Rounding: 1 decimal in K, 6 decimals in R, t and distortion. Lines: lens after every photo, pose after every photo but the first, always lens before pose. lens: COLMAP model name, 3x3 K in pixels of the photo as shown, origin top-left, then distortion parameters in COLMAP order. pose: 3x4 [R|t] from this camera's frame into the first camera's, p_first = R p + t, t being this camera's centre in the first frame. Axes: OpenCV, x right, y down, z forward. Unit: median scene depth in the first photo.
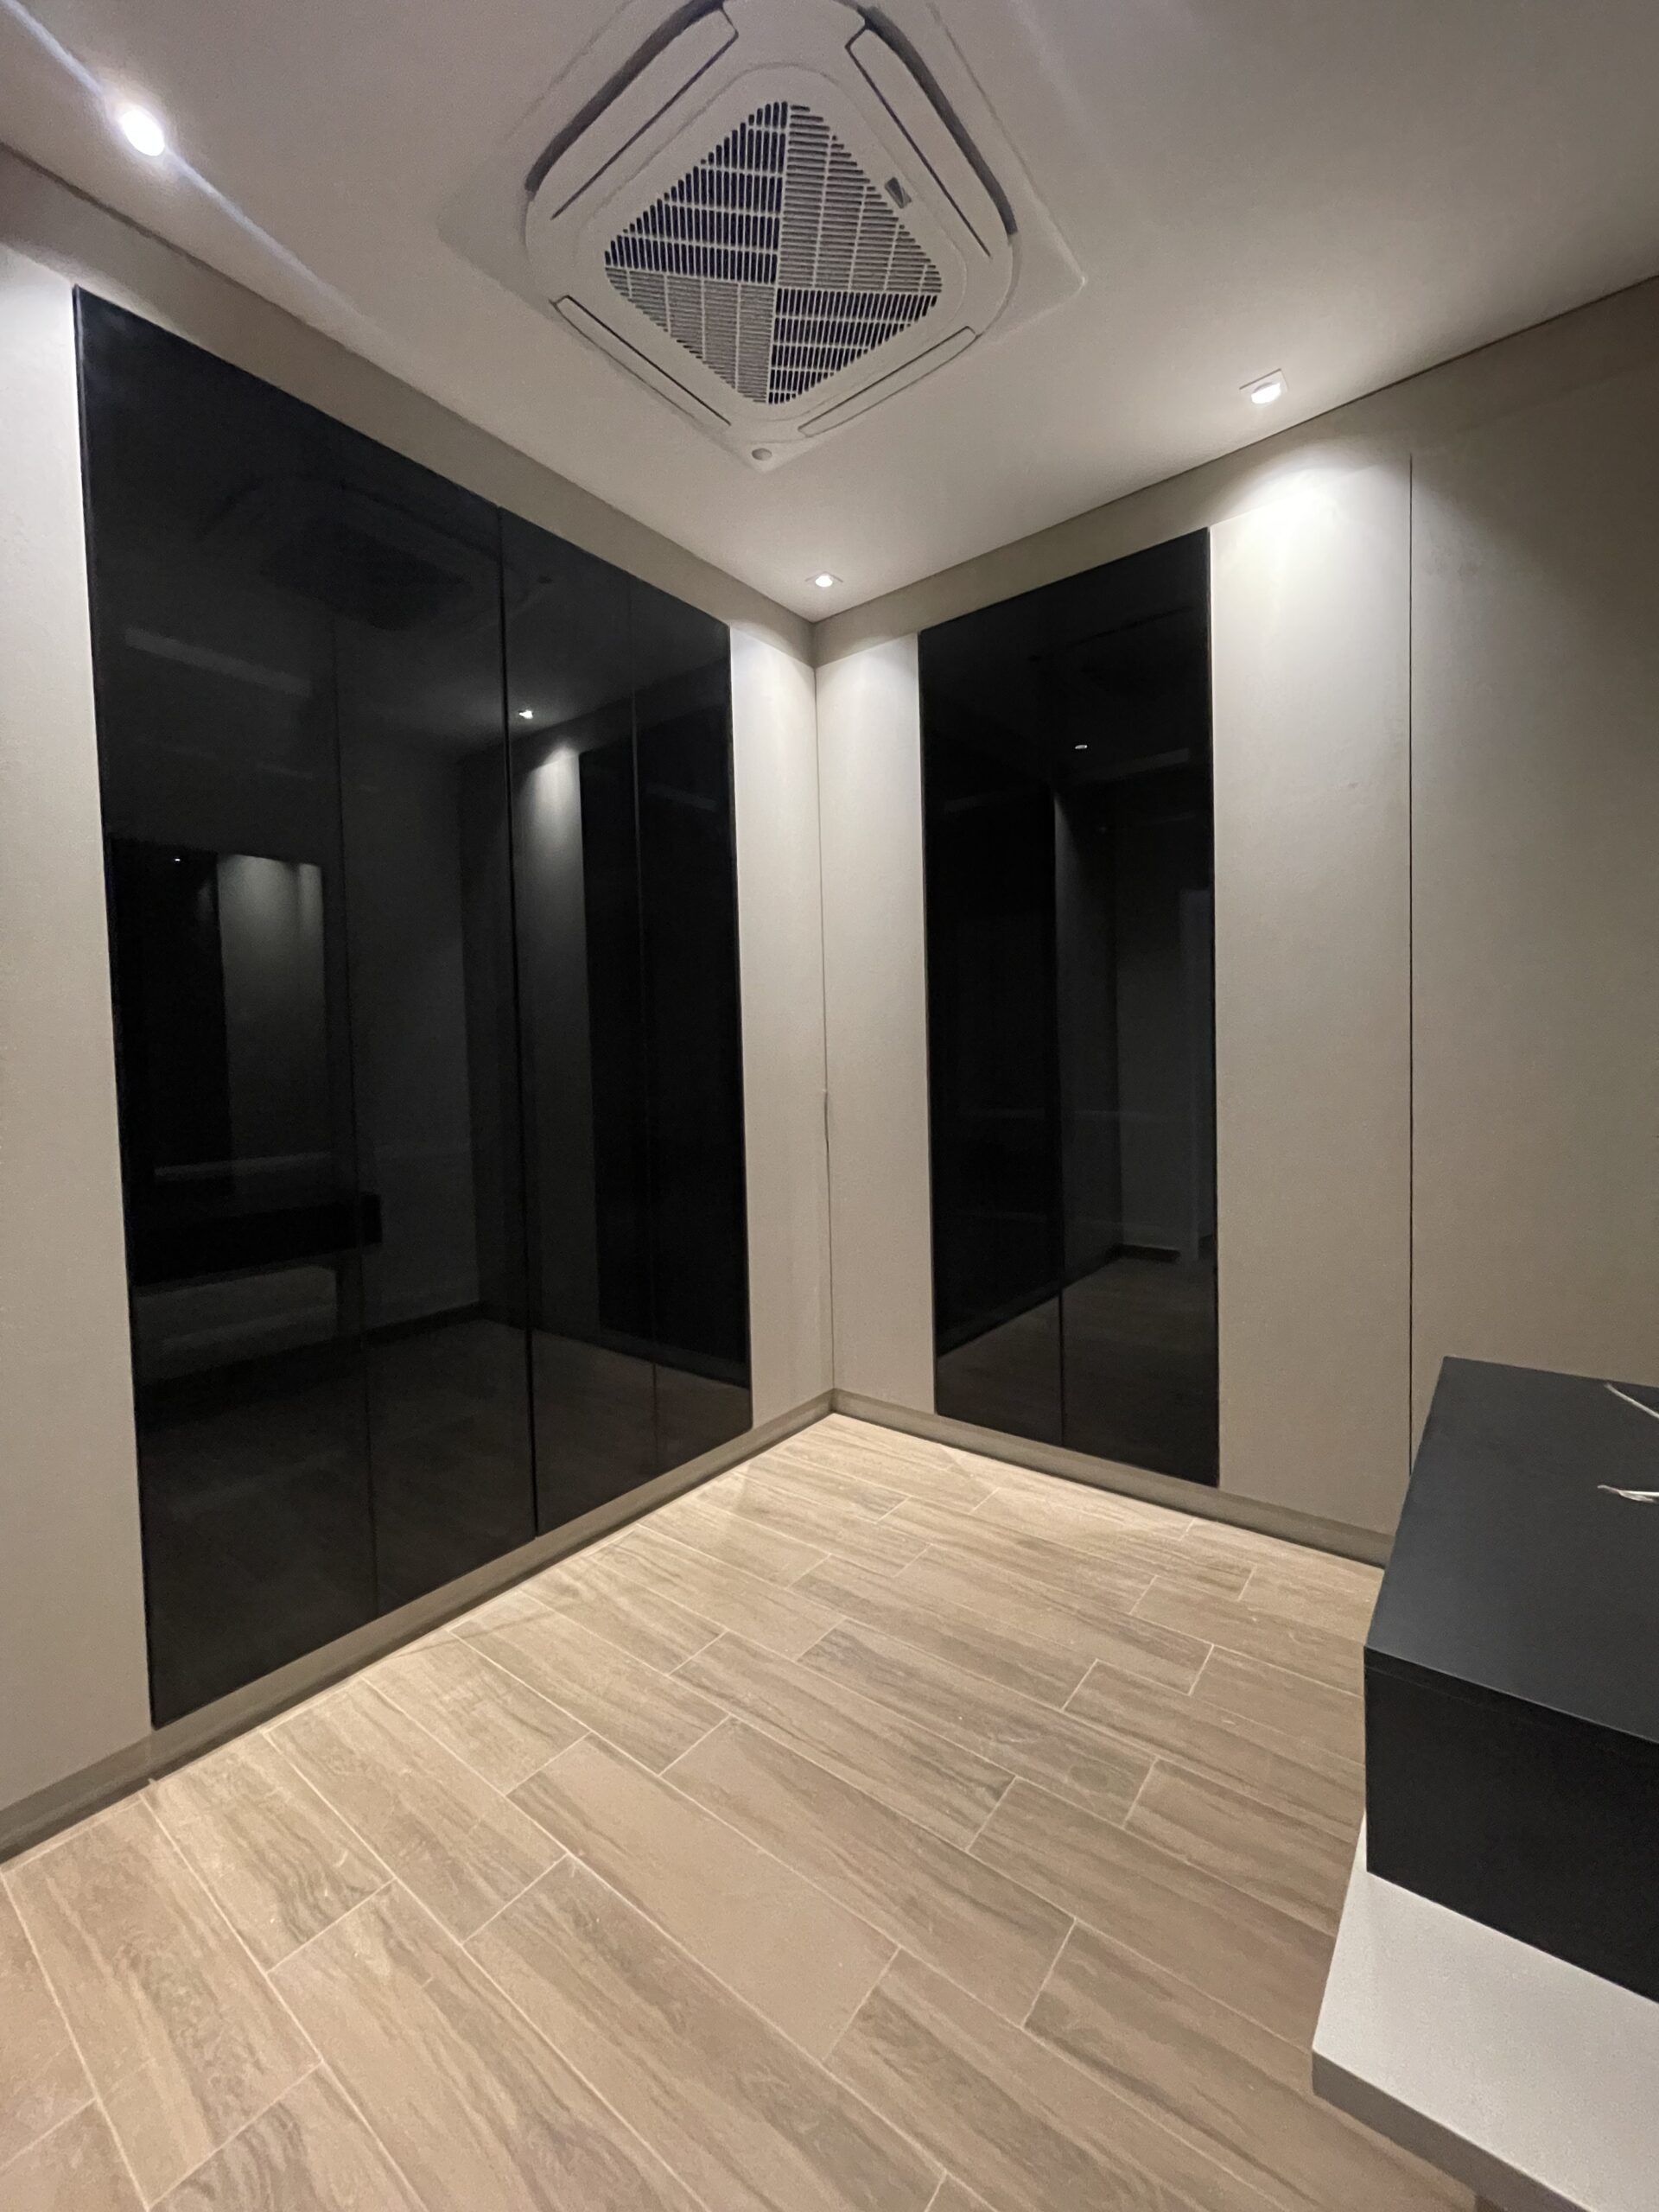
lens RADIAL K [[903.6, 0, 834.6], [0, 903.6, 1092.7], [0, 0, 1]] dist [0.002780, -0.001273]
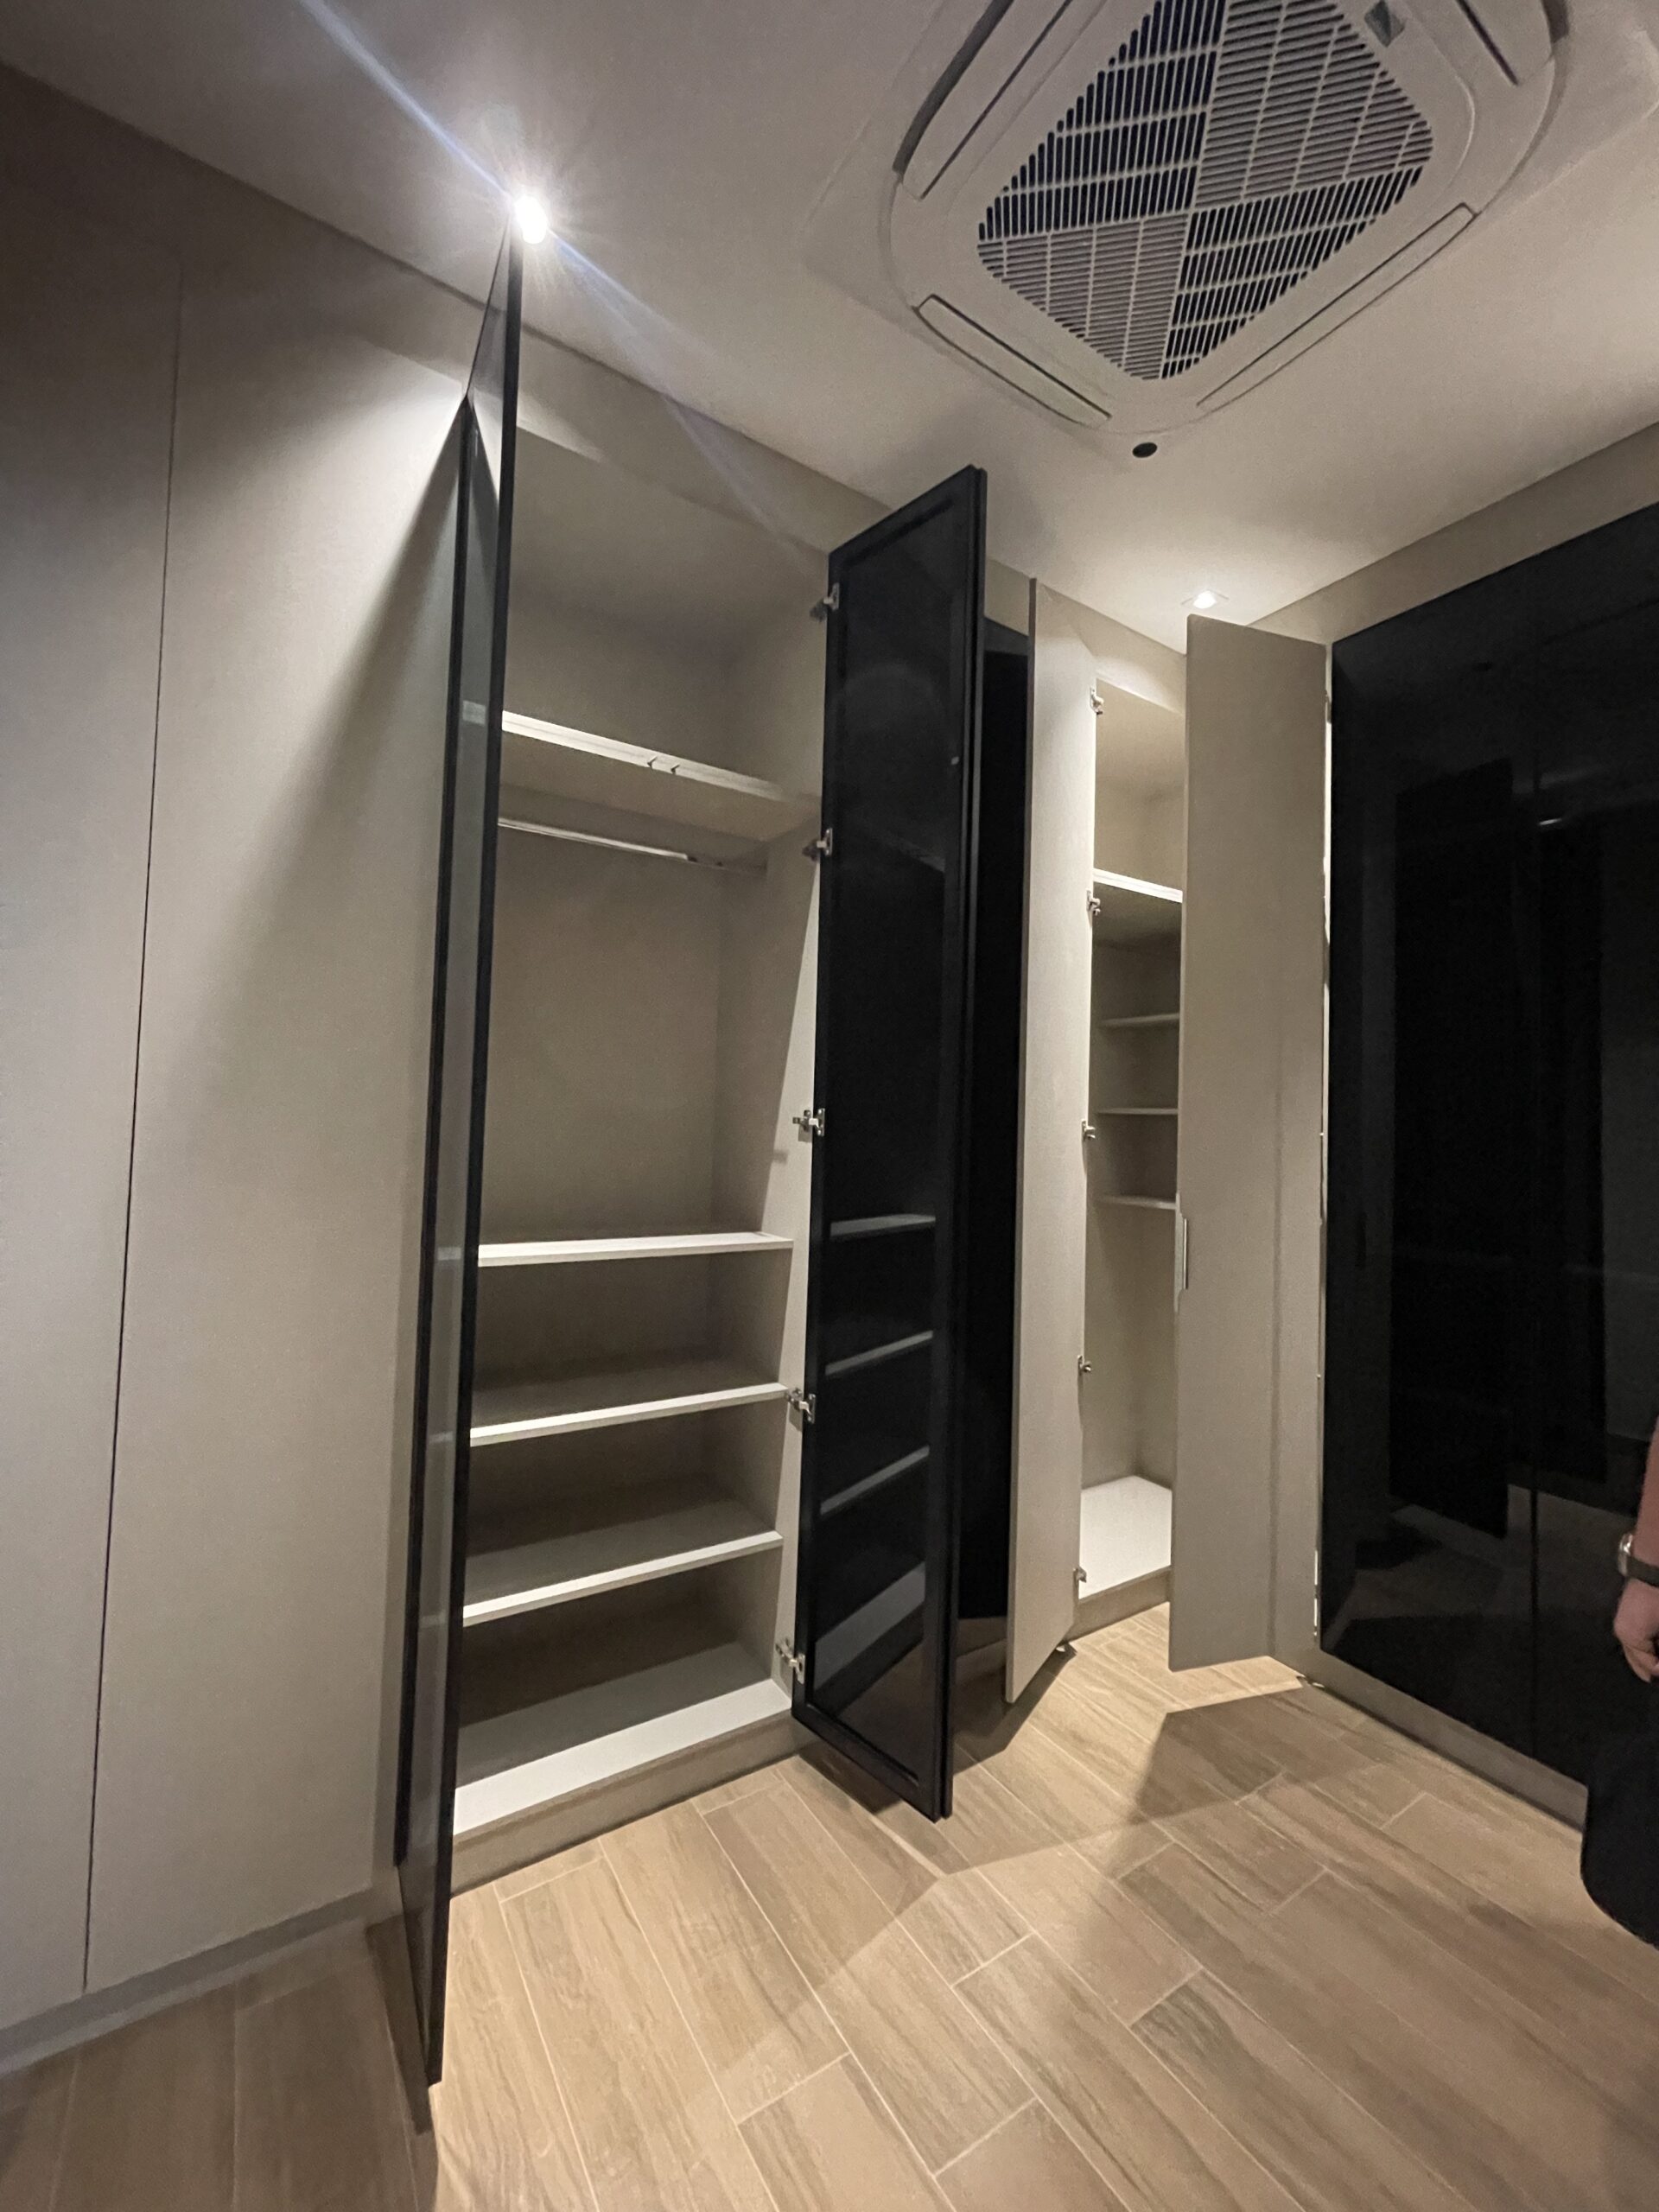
lens RADIAL K [[903.6, 0, 835.8], [0, 903.6, 1085.3], [0, 0, 1]] dist [0.002780, -0.001273]
pose [[0.943283, 0.040892, -0.329462, -0.061326], [-0.067171, 0.995368, -0.068775, -0.049360], [0.325124, 0.087005, 0.941661, 0.203406]]
